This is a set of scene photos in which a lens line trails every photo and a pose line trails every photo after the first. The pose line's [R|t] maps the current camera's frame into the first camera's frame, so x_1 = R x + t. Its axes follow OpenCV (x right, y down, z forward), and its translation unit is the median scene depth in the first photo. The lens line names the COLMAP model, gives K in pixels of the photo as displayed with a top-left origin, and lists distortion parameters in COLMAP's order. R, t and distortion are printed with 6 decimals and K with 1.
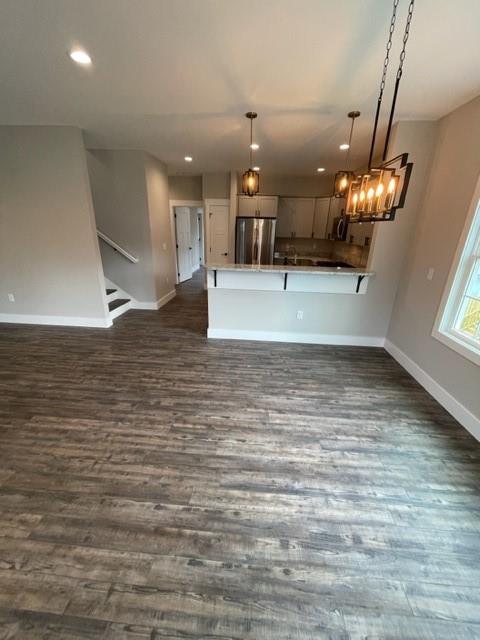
lens RADIAL K [[257.9, 0, 241.0], [0, 257.9, 320.3], [0, 0, 1]] dist [-0.002256, -0.000108]
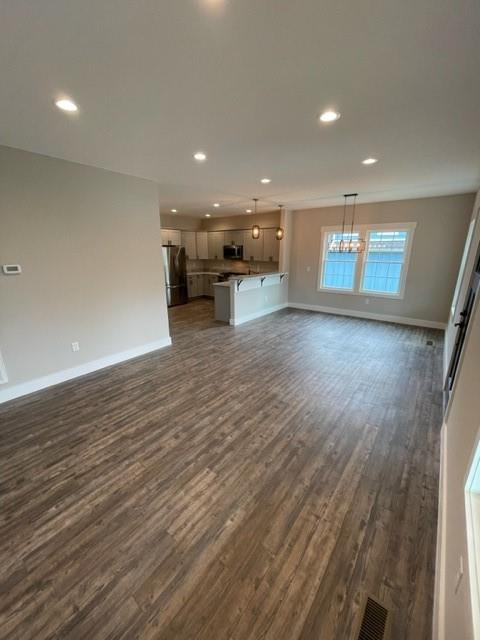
lens RADIAL K [[257.9, 0, 241.0], [0, 257.9, 320.3], [0, 0, 1]] dist [-0.002256, -0.000108]
pose [[0.549289, -0.246445, 0.798465, -1.422877], [0.299827, 0.950022, 0.086963, -0.091003], [-0.779991, 0.191633, 0.595727, 0.062827]]
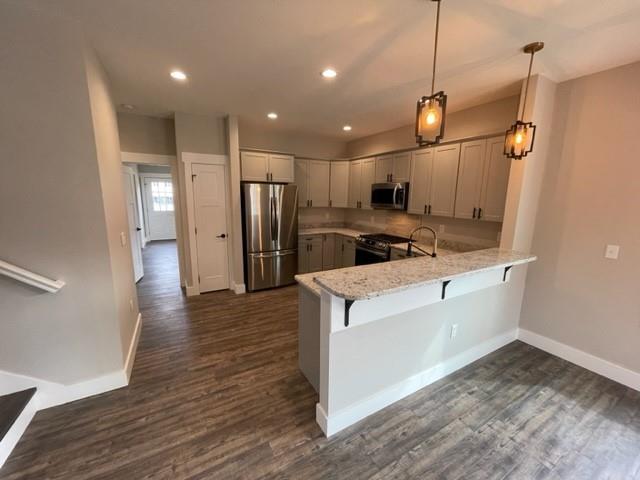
lens RADIAL K [[257.9, 0, 320.0], [0, 257.9, 240.0], [0, 0, 1]] dist [-0.002256, -0.000108]
pose [[0.834026, -0.111066, 0.540431, -0.371303], [0.195637, 0.975414, -0.101458, -0.243073], [-0.515875, 0.190347, 0.835249, 0.610892]]
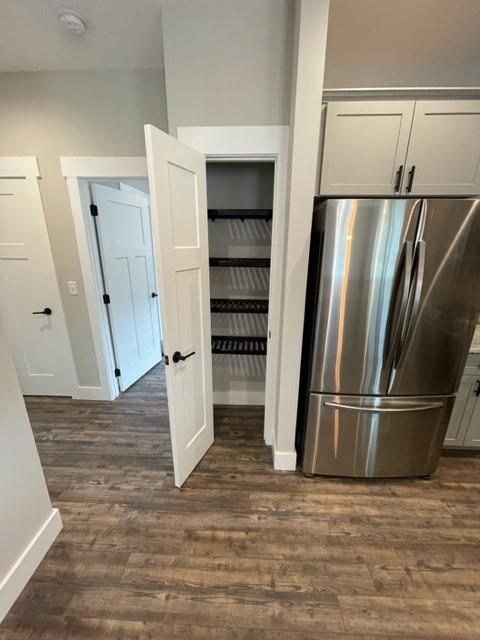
lens RADIAL K [[257.9, 0, 241.0], [0, 257.9, 320.3], [0, 0, 1]] dist [-0.002256, -0.000108]
pose [[0.999216, -0.029632, 0.026237, -0.156656], [0.031170, 0.997694, -0.060291, -0.463233], [-0.024390, 0.061062, 0.997836, 1.291906]]
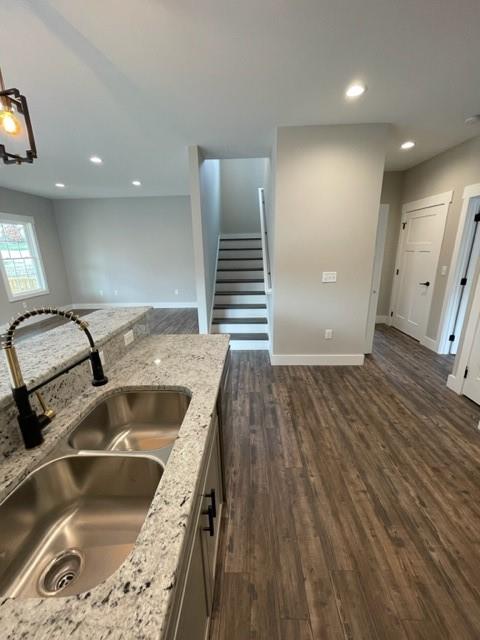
lens RADIAL K [[257.9, 0, 241.0], [0, 257.9, 320.3], [0, 0, 1]] dist [-0.002256, -0.000108]
pose [[0.041482, 0.241191, -0.969591, 0.416577], [-0.321820, 0.921934, 0.215568, -0.382347], [0.945892, 0.303092, 0.115863, 1.143798]]
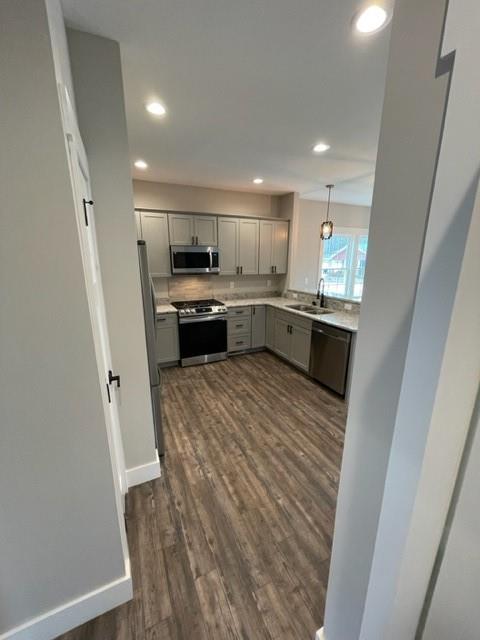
lens RADIAL K [[257.9, 0, 241.0], [0, 257.9, 320.3], [0, 0, 1]] dist [-0.002256, -0.000108]
pose [[-0.494304, -0.234206, 0.837144, -0.553349], [0.283881, 0.866732, 0.410106, -0.664304], [-0.821629, 0.440367, -0.361943, 1.728384]]
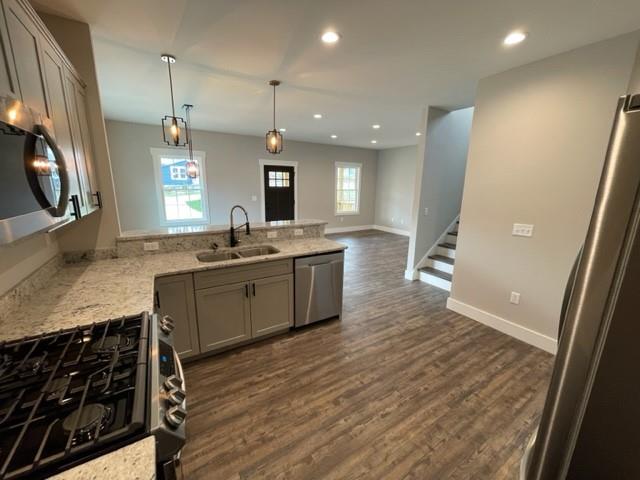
lens RADIAL K [[257.9, 0, 320.0], [0, 257.9, 240.0], [0, 0, 1]] dist [-0.002256, -0.000108]
pose [[-0.804755, 0.085152, -0.587467, 0.447171], [-0.238837, 0.859570, 0.451769, -0.590536], [0.543439, 0.503873, -0.671406, 1.669370]]
